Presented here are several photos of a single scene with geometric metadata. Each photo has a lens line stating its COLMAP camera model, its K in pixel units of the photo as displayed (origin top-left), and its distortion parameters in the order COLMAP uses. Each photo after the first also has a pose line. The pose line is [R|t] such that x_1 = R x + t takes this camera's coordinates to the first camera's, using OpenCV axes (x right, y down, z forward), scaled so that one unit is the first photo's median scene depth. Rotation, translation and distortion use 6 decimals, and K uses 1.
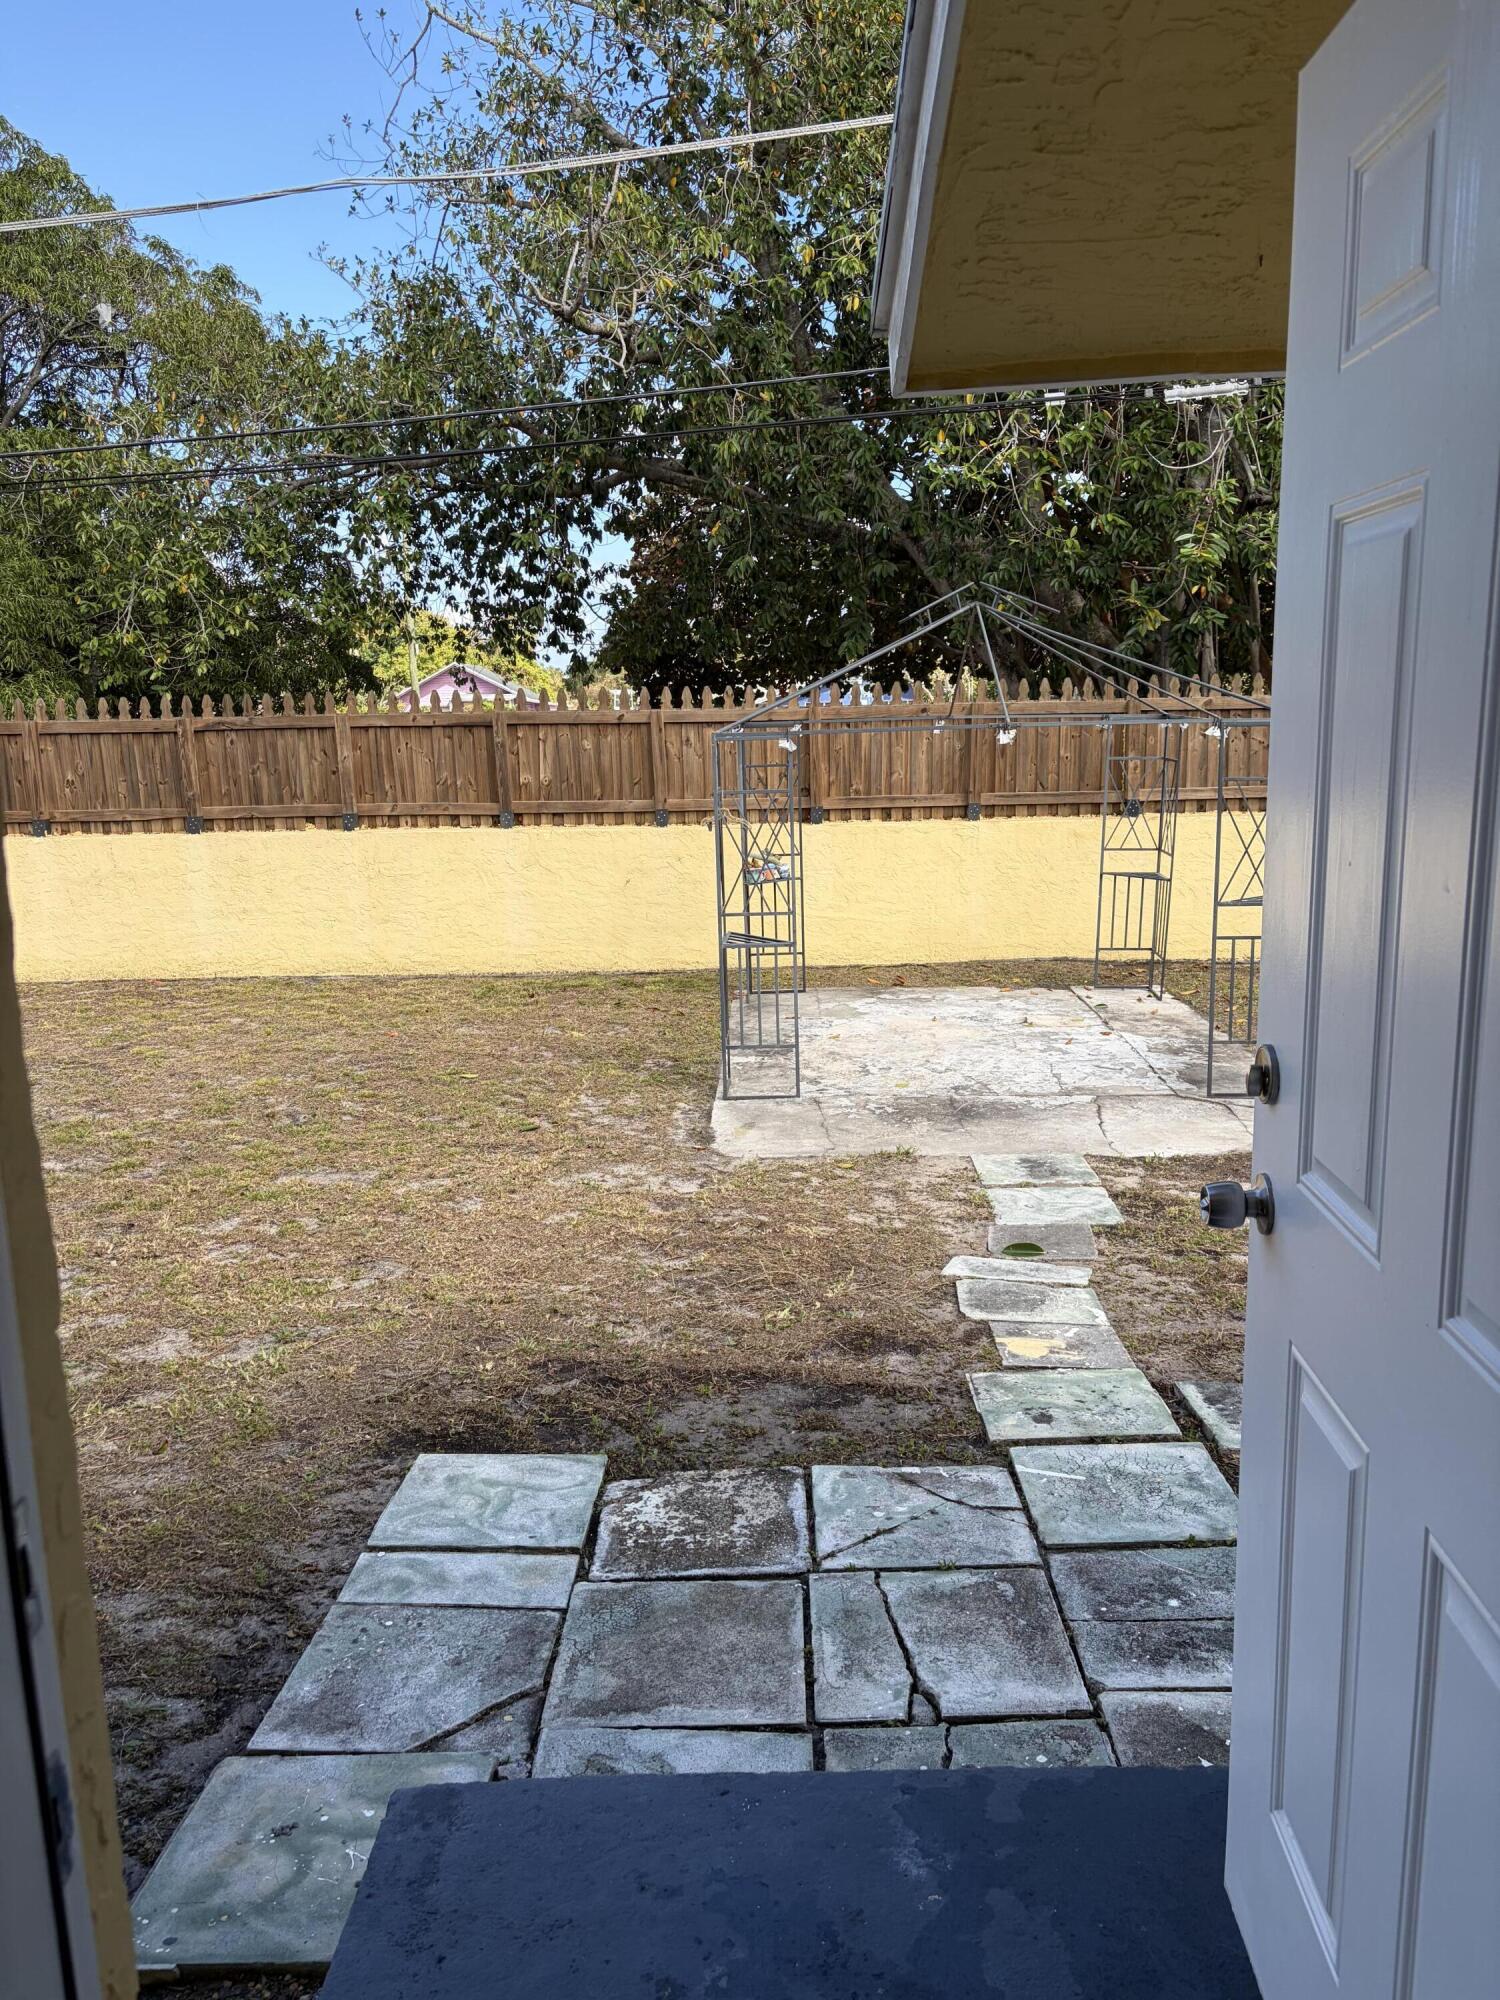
lens RADIAL K [[1503.0, 0, 764.1], [0, 1503.0, 995.8], [0, 0, 1]] dist [0.047200, -0.053751]
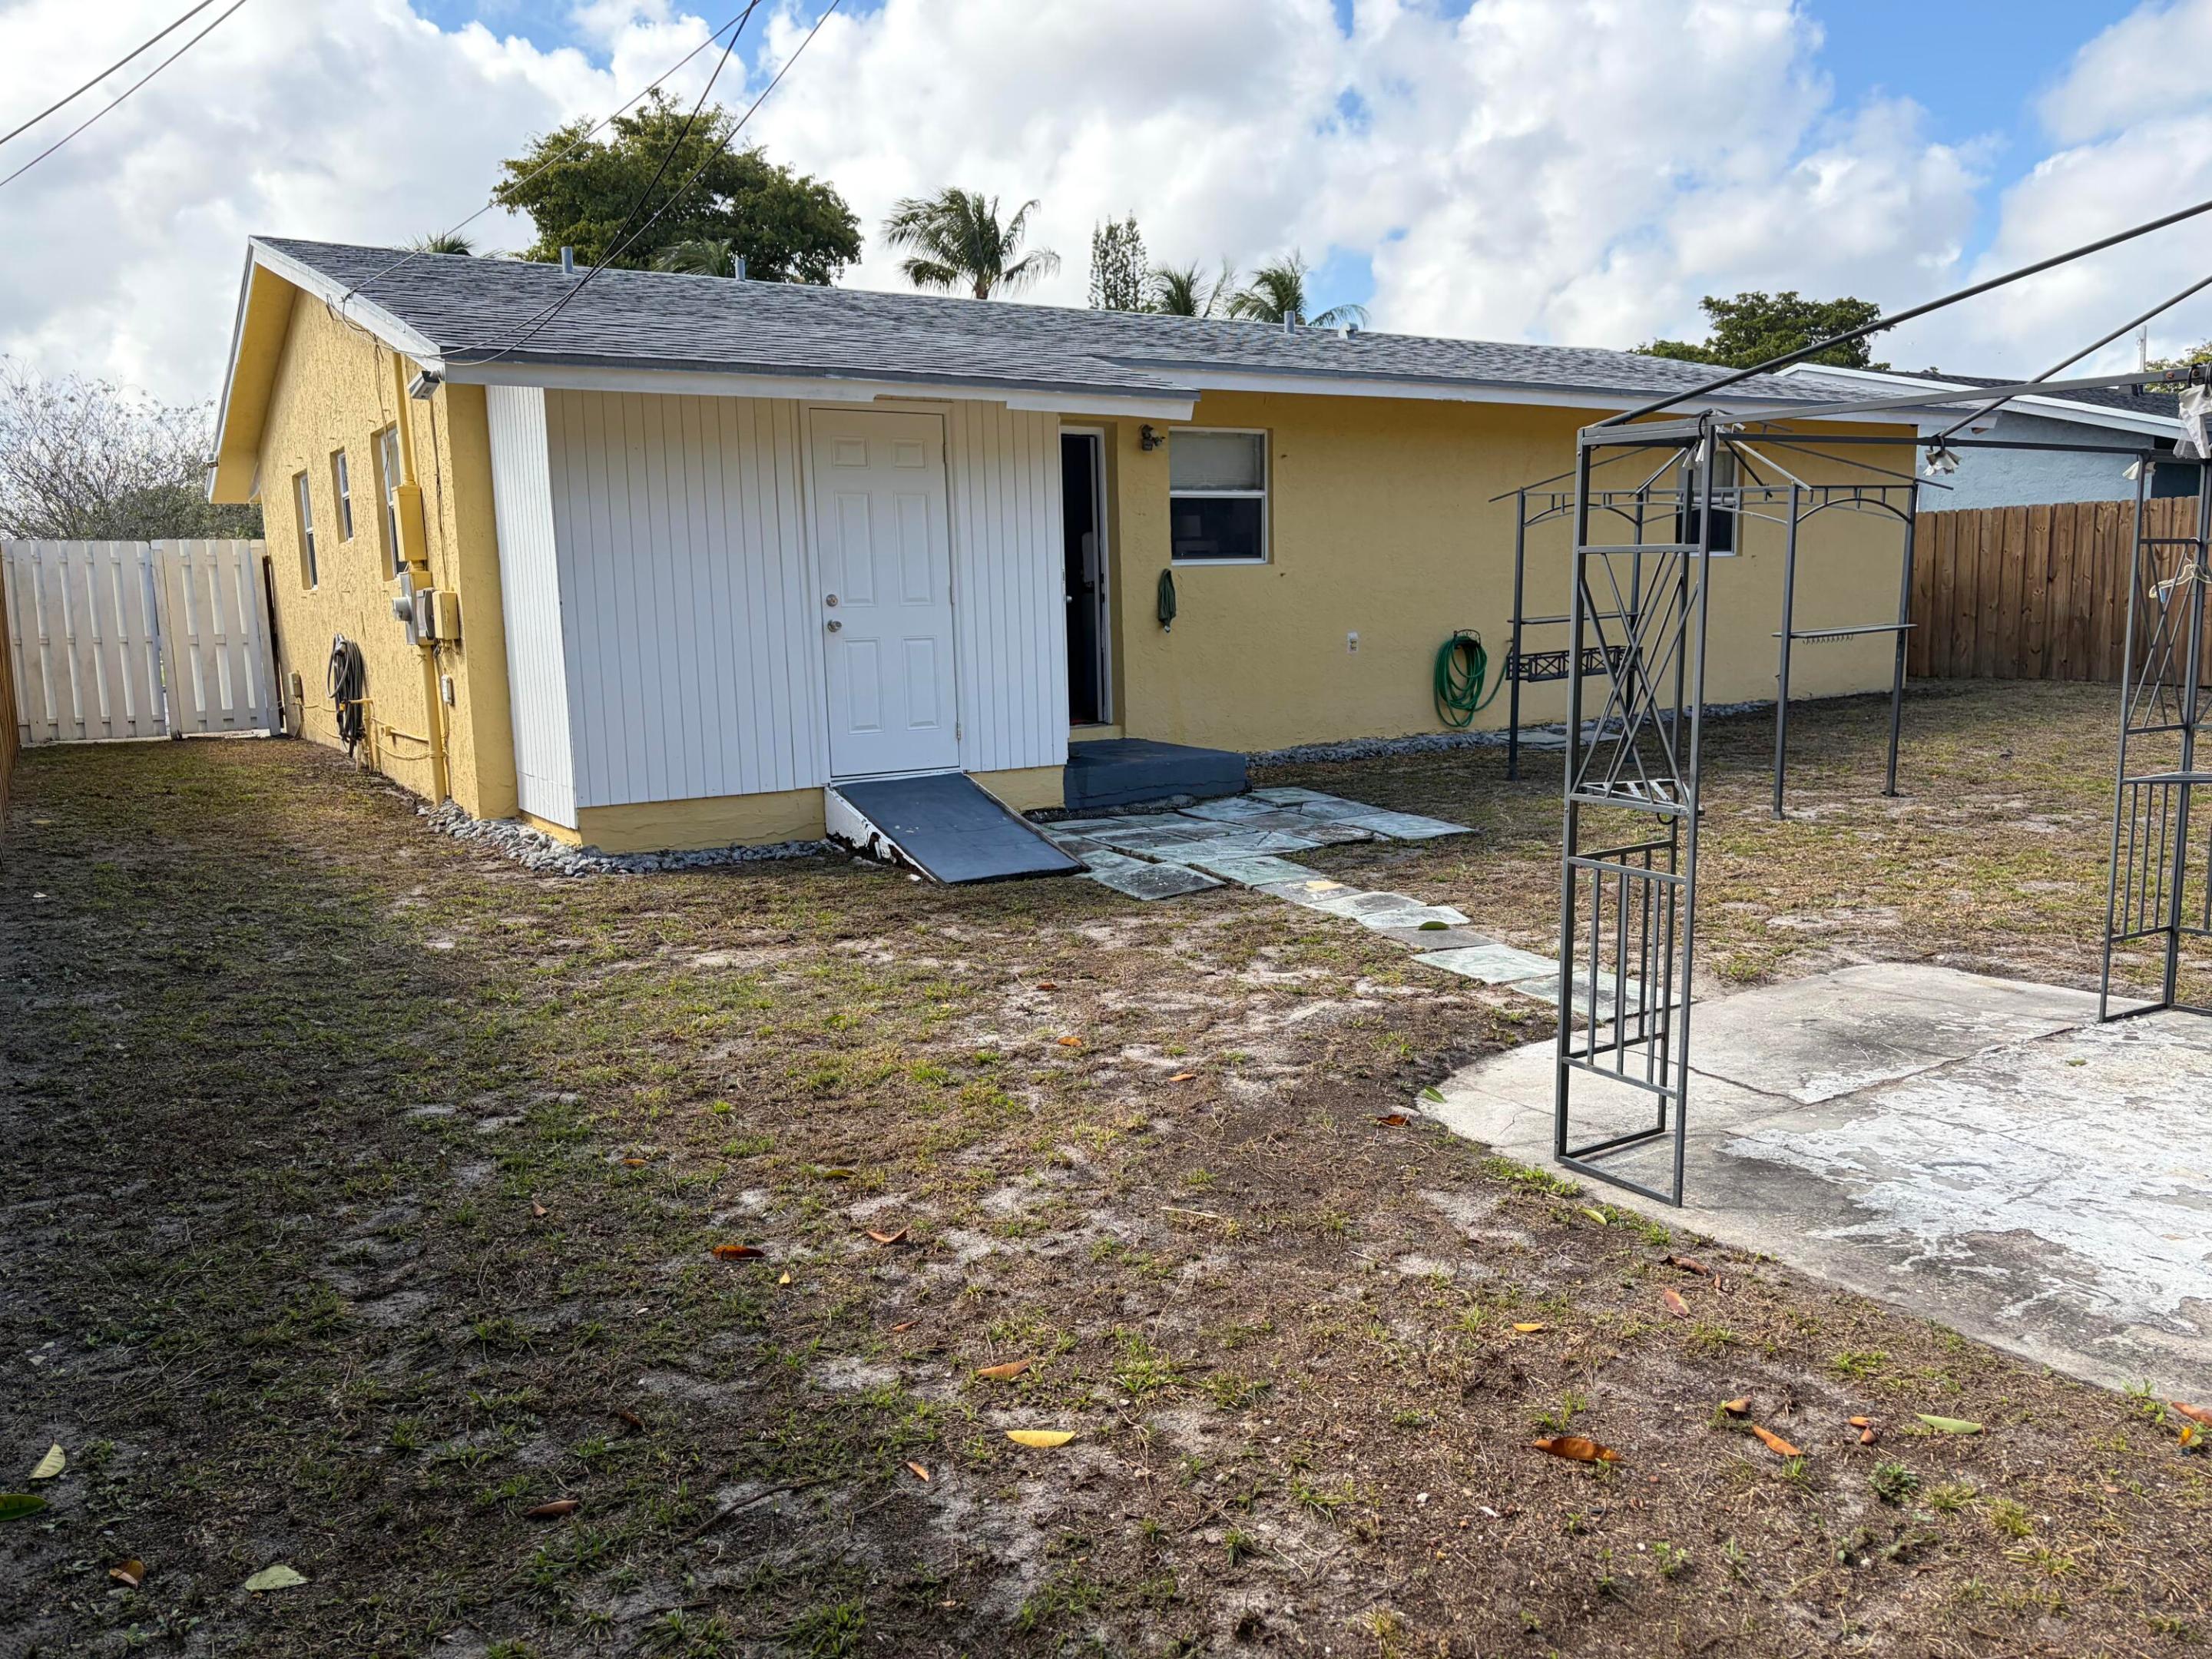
lens RADIAL K [[1662.3, 0, 1107.2], [0, 1662.3, 860.0], [0, 0, 1]] dist [0.047200, -0.053751]
pose [[-0.839290, 0.127360, -0.528556, 0.788435], [-0.058419, 0.945422, 0.320570, -0.213516], [0.540536, 0.299929, -0.786043, 1.373896]]
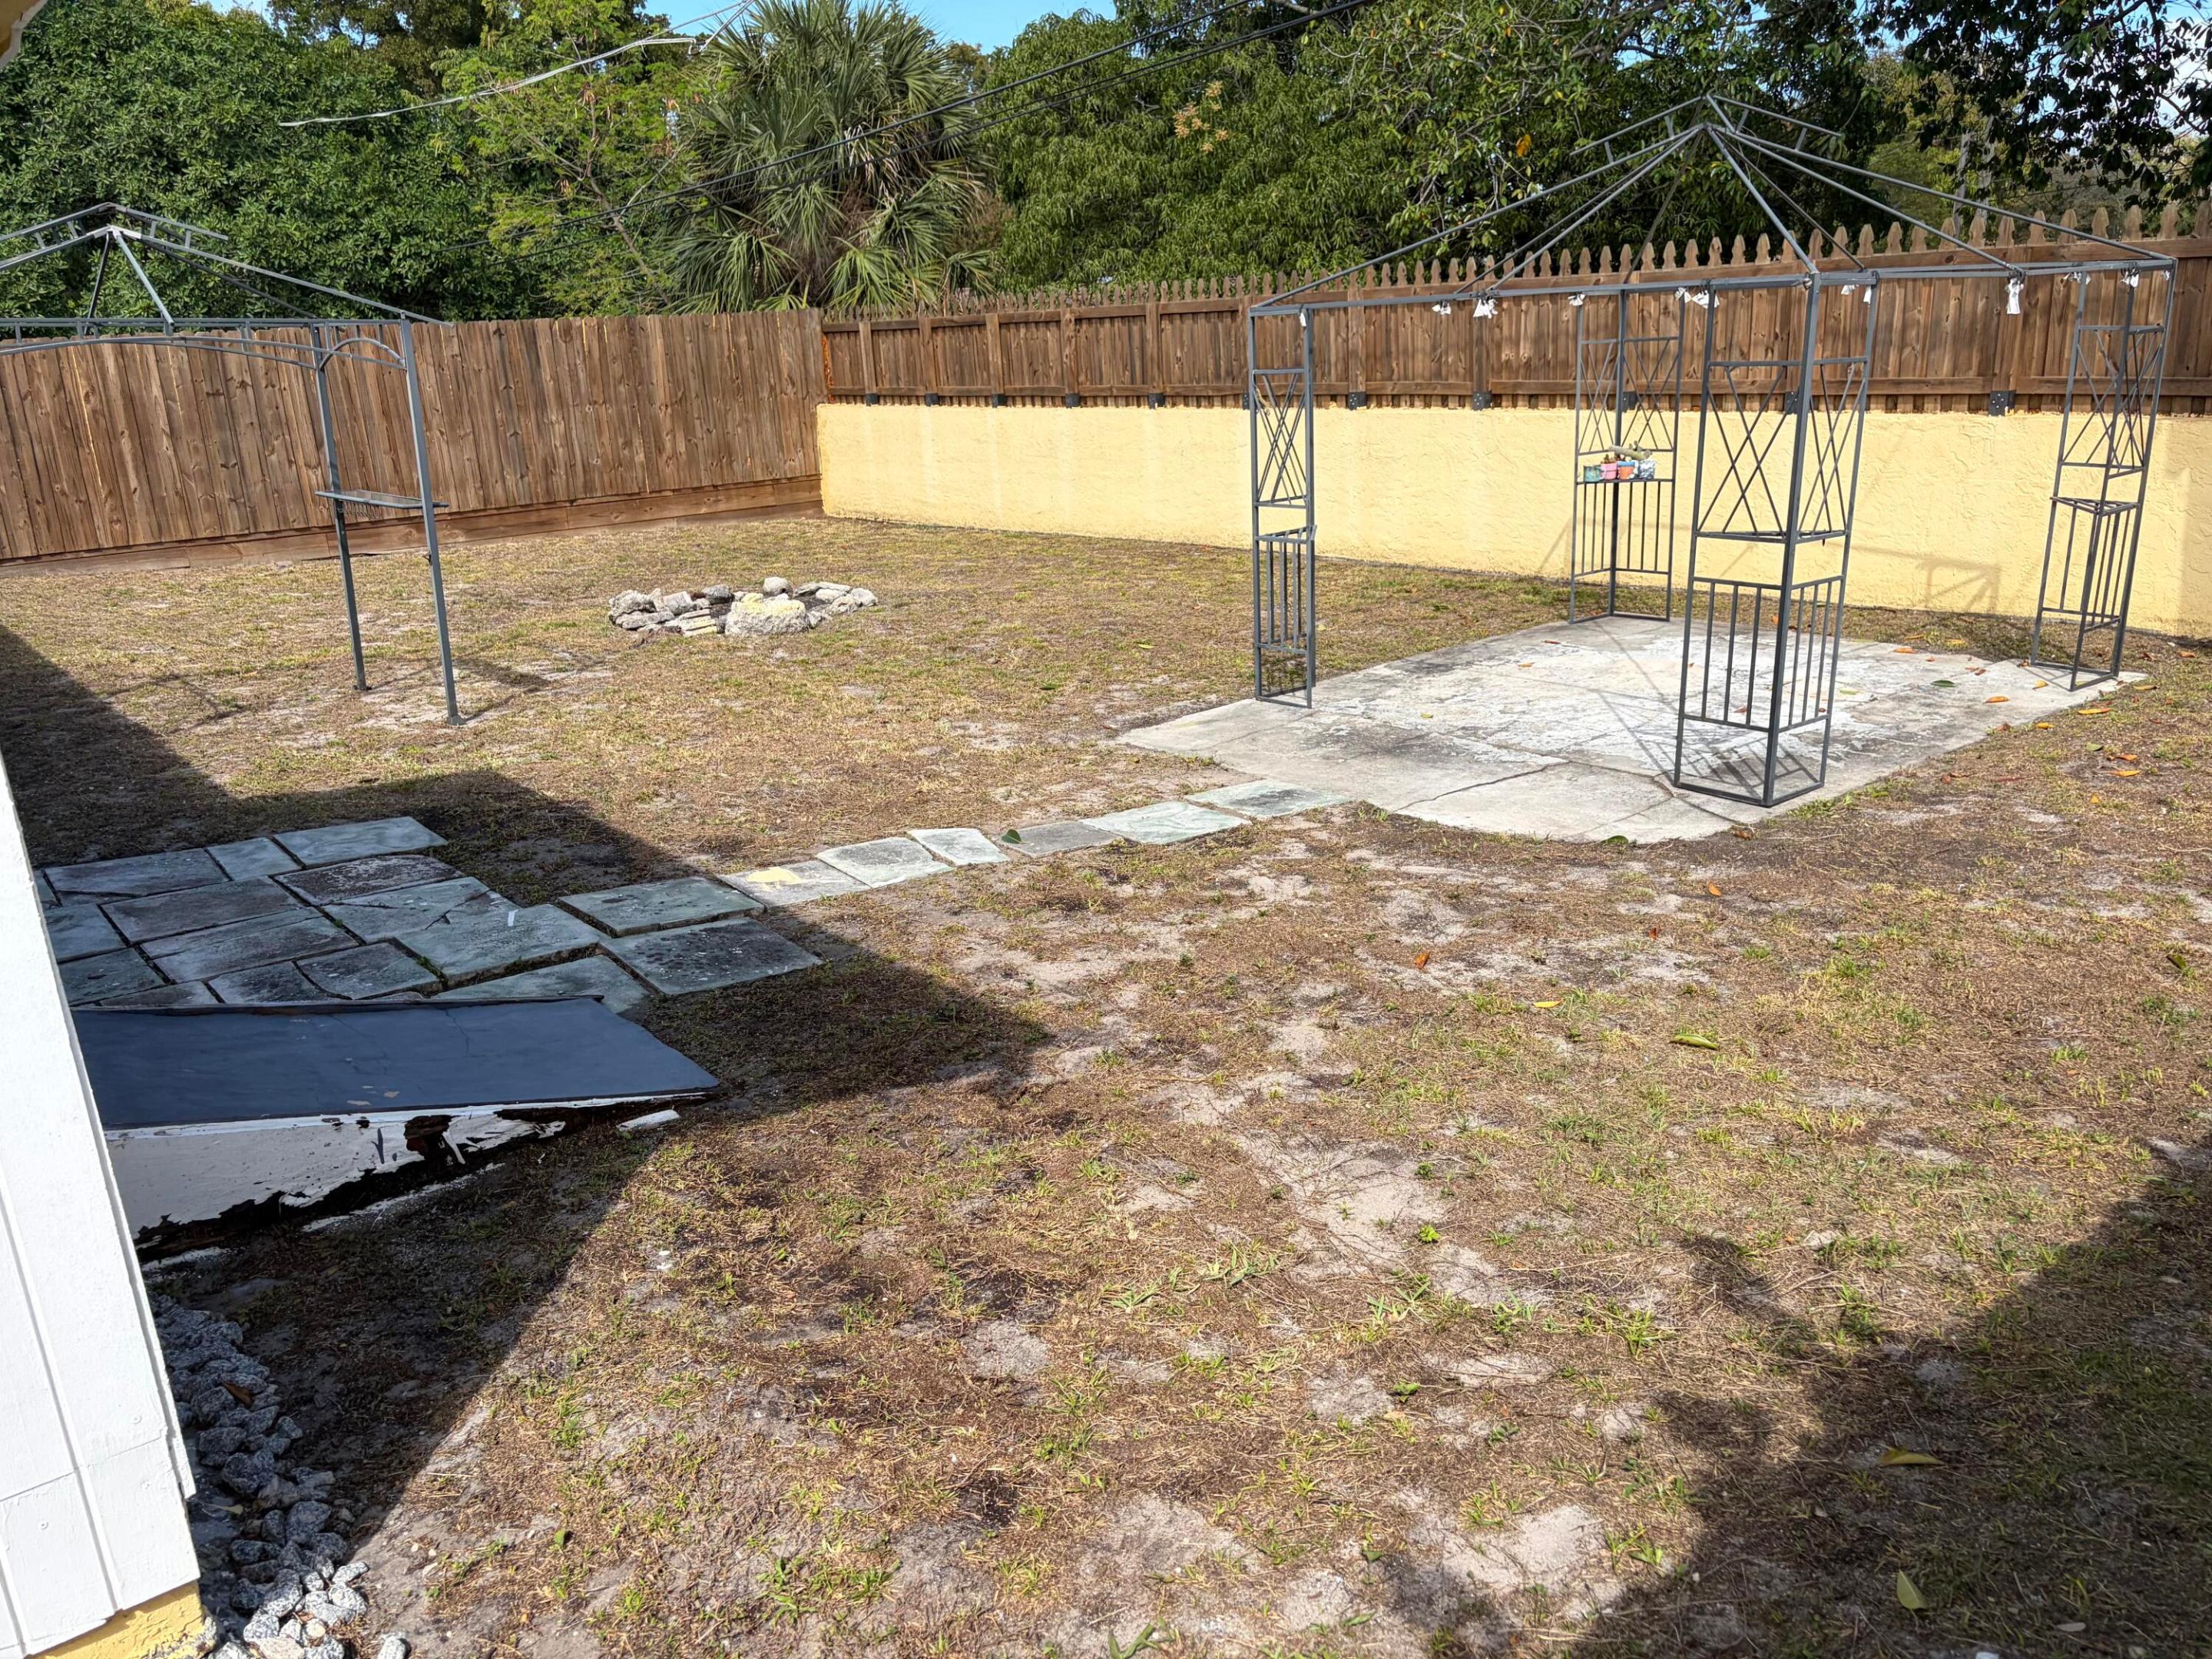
lens RADIAL K [[1662.3, 0, 1099.6], [0, 1662.3, 851.6], [0, 0, 1]] dist [0.047200, -0.053751]
pose [[0.641357, 0.222133, -0.734382, 0.762691], [-0.109478, 0.973873, 0.198962, -0.040057], [0.759391, -0.047207, 0.648919, 0.221125]]
